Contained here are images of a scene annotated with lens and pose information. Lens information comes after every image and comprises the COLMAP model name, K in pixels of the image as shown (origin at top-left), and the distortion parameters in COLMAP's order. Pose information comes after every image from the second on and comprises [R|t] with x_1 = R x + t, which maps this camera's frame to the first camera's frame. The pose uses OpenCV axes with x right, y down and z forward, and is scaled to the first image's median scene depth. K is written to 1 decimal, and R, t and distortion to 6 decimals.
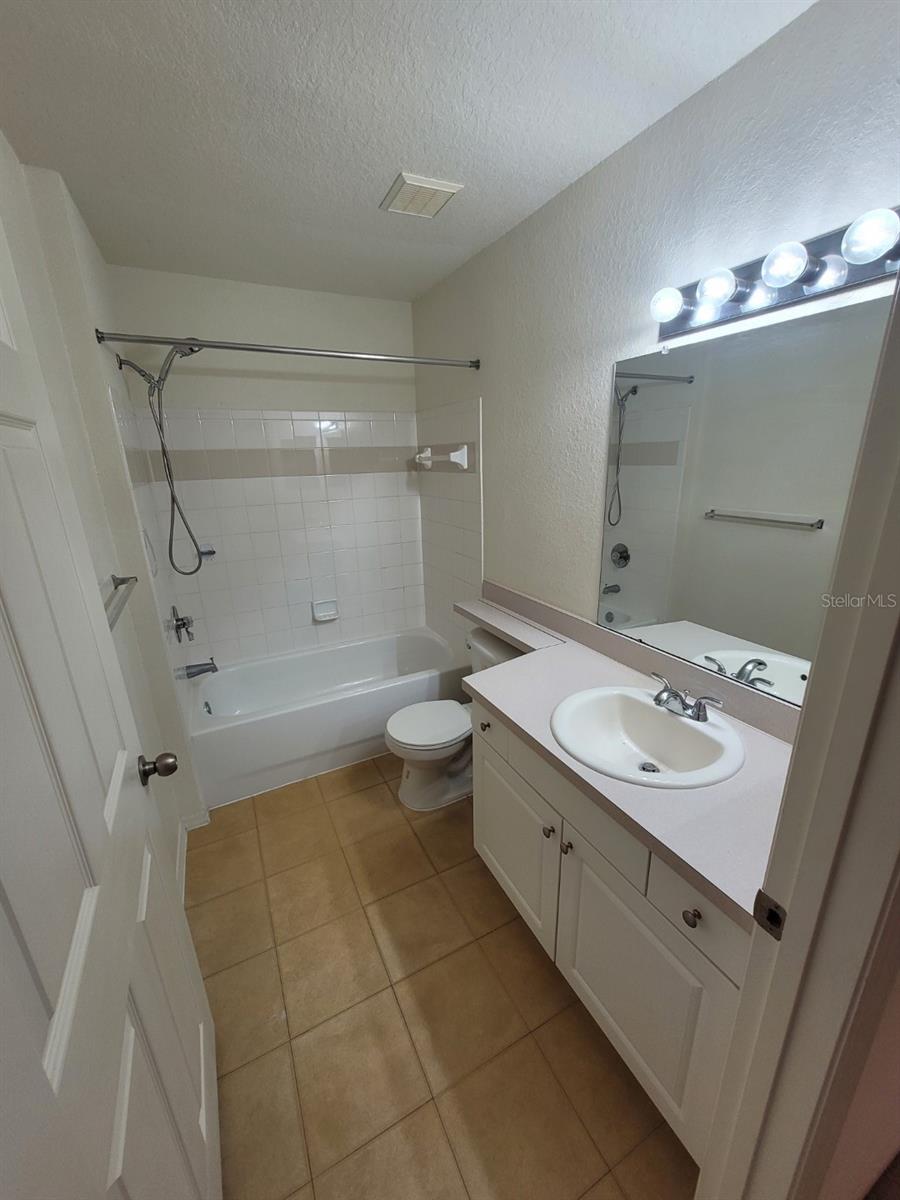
lens RADIAL K [[468.8, 0, 450.0], [0, 468.8, 600.0], [0, 0, 1]] dist [-0.000722, 0.000247]
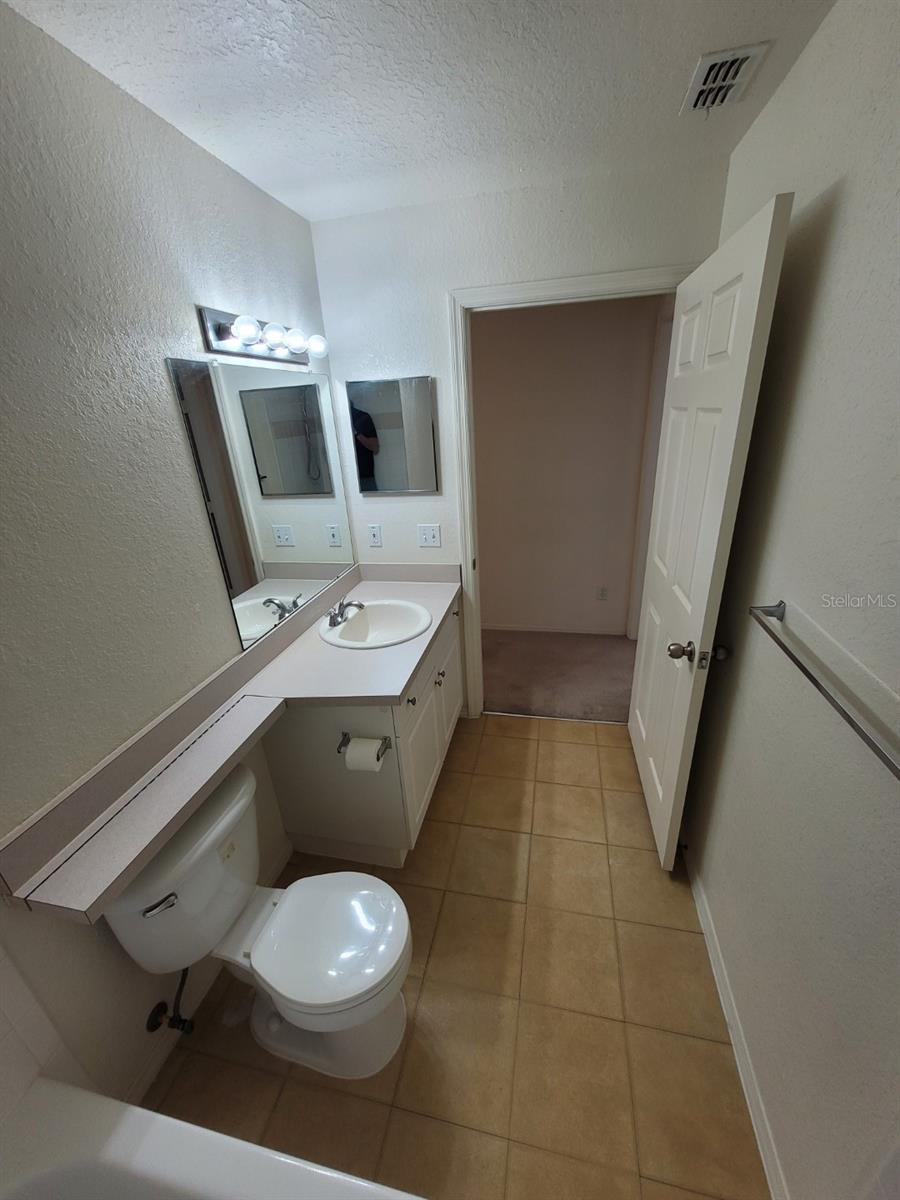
lens RADIAL K [[468.8, 0, 450.0], [0, 468.8, 600.0], [0, 0, 1]] dist [-0.000722, 0.000247]
pose [[-0.768546, -0.175275, 0.615318, -0.603160], [0.258391, 0.794787, 0.549134, -0.476737], [-0.585296, 0.581027, -0.565540, 1.383061]]
